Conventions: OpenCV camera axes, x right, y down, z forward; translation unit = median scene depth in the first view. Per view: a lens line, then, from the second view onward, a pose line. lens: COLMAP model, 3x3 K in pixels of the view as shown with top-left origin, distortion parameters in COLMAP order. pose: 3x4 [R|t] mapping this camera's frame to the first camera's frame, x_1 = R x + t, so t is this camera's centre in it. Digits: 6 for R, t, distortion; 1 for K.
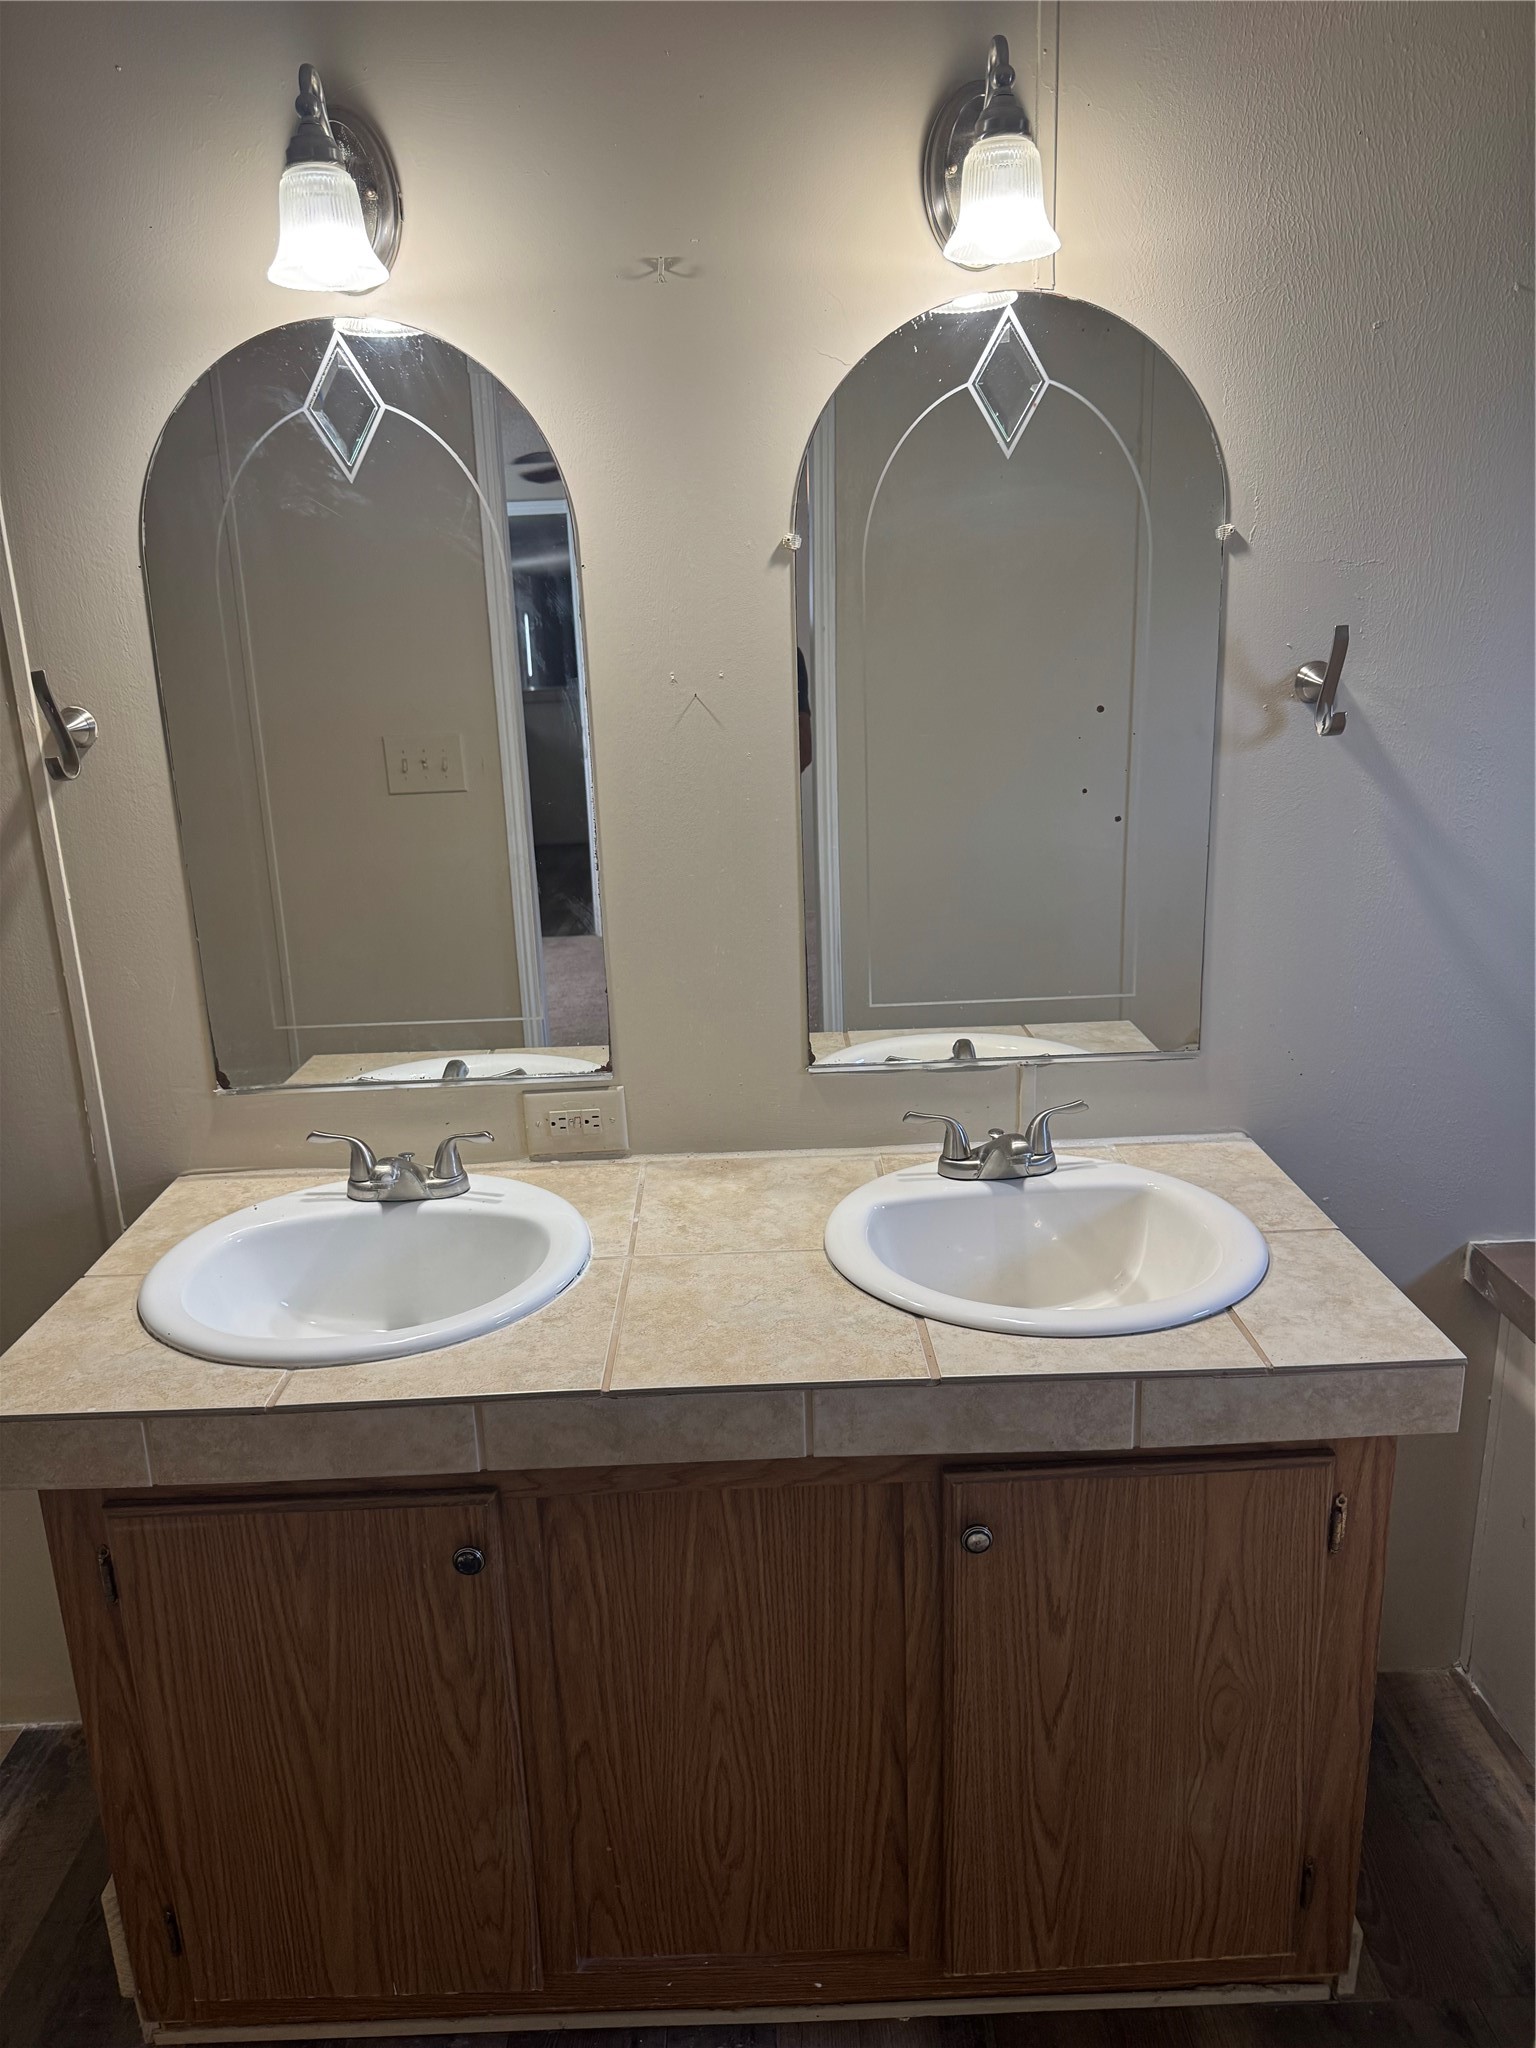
lens RADIAL K [[1388.1, 0, 758.3], [0, 1388.1, 1025.8], [0, 0, 1]] dist [-0.003583, -0.002840]
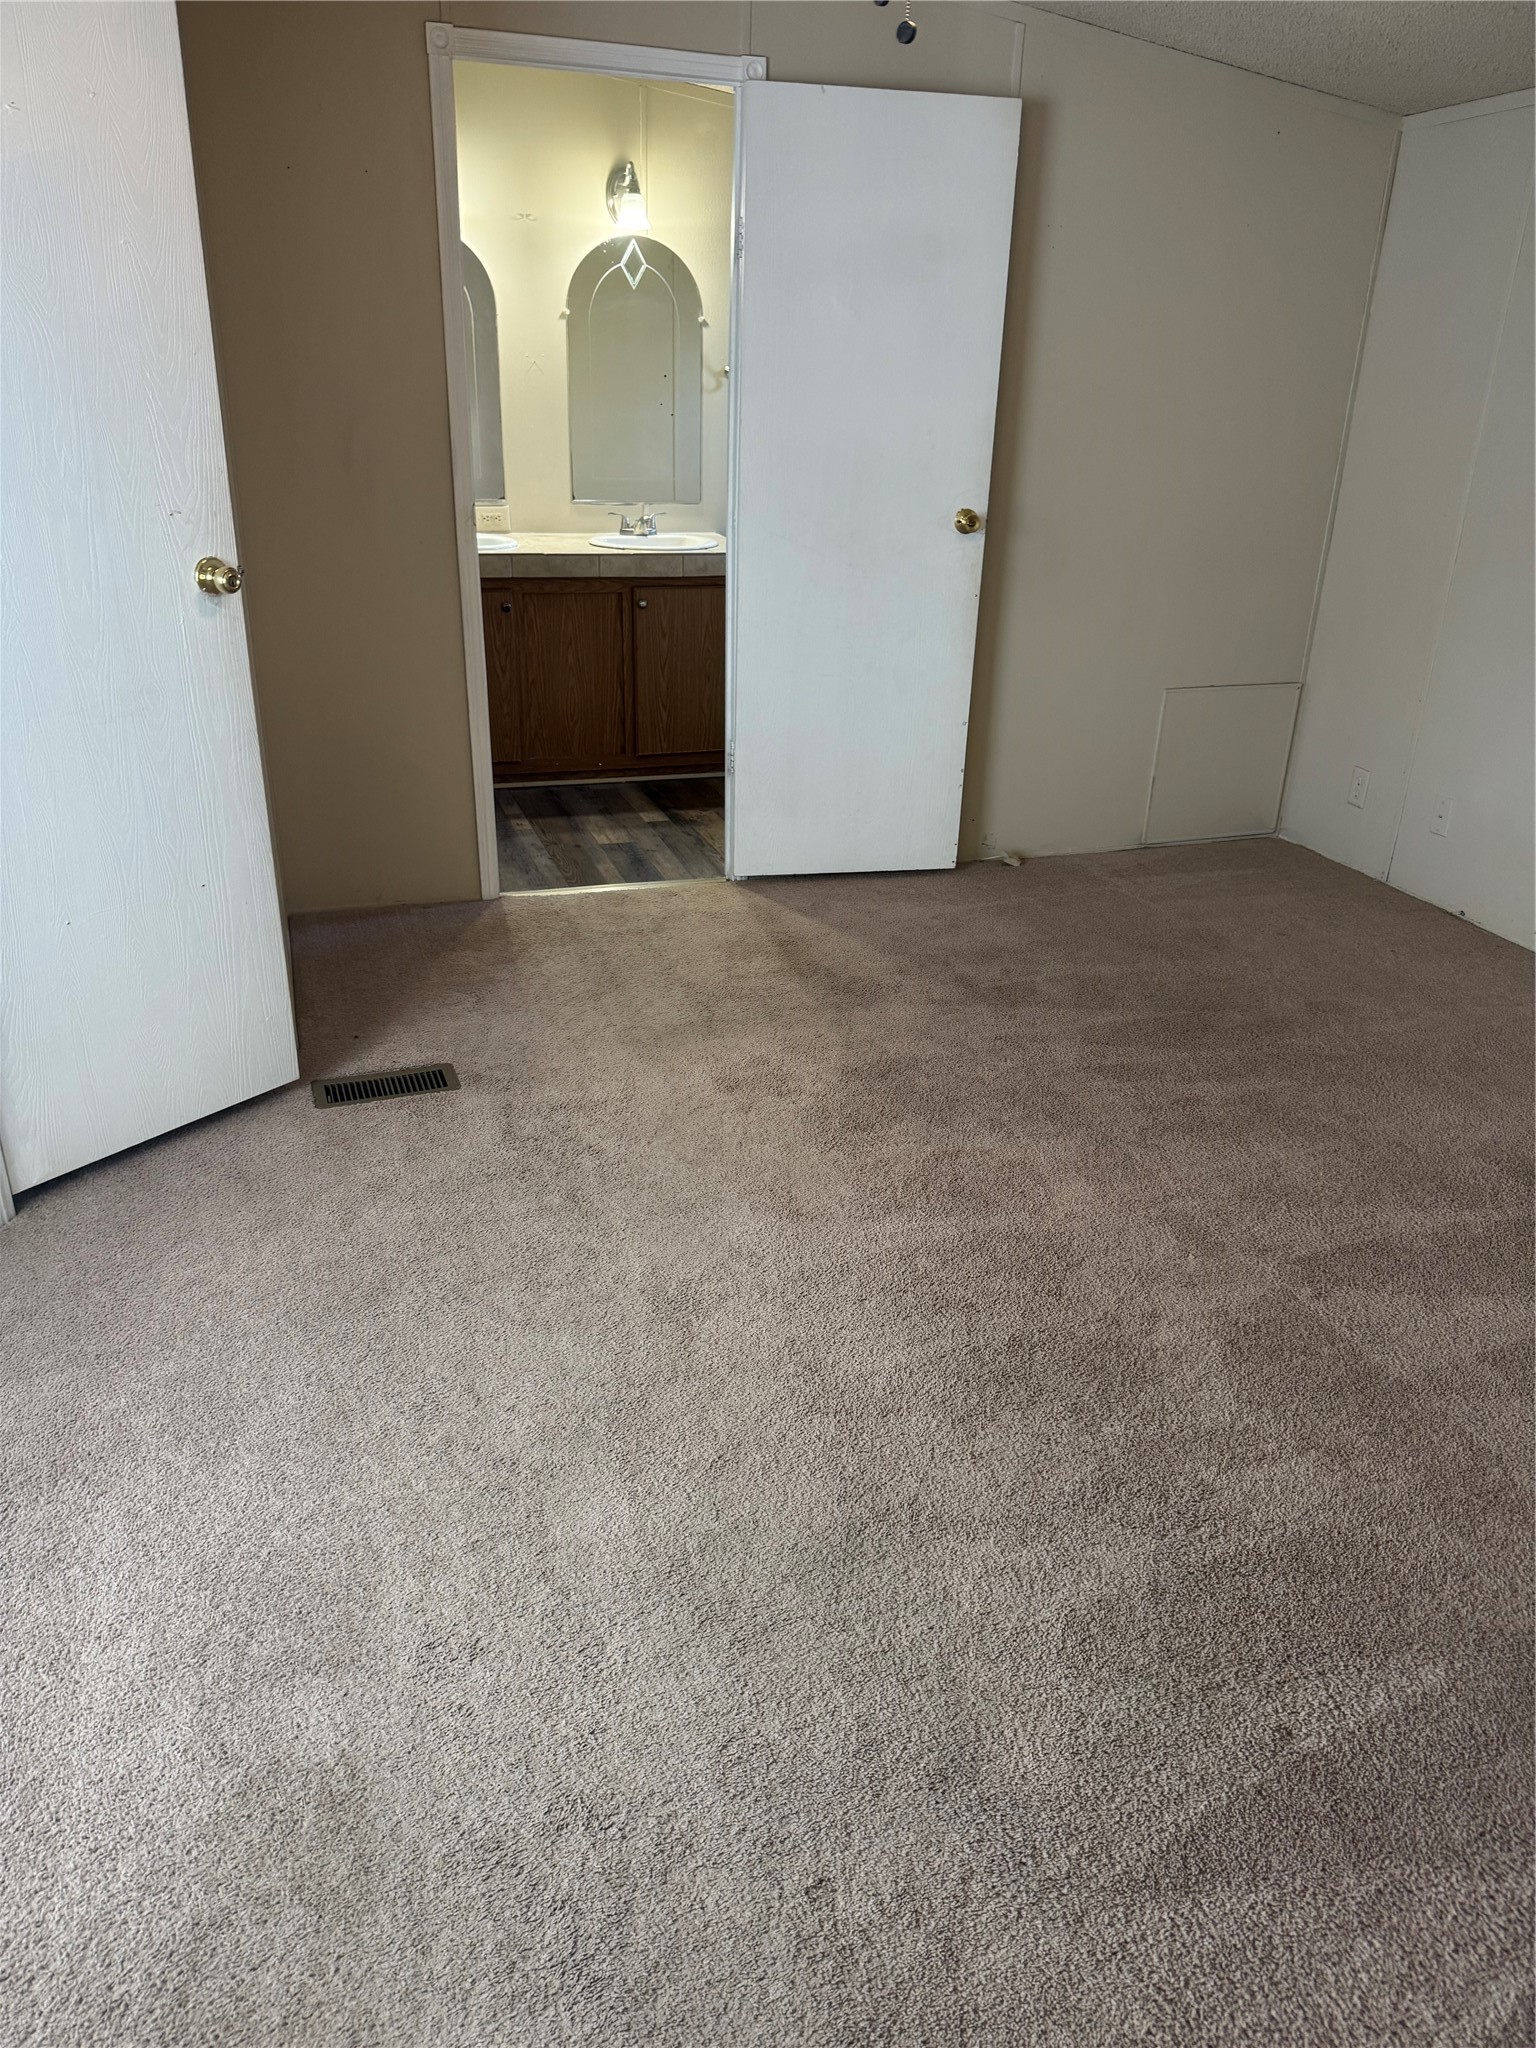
lens RADIAL K [[1388.1, 0, 776.9], [0, 1388.1, 1030.6], [0, 0, 1]] dist [-0.003583, -0.002840]
pose [[0.947149, -0.077559, 0.311276, -0.662661], [0.024851, 0.985157, 0.169850, 0.770556], [-0.319829, -0.153138, 0.935018, -2.454888]]
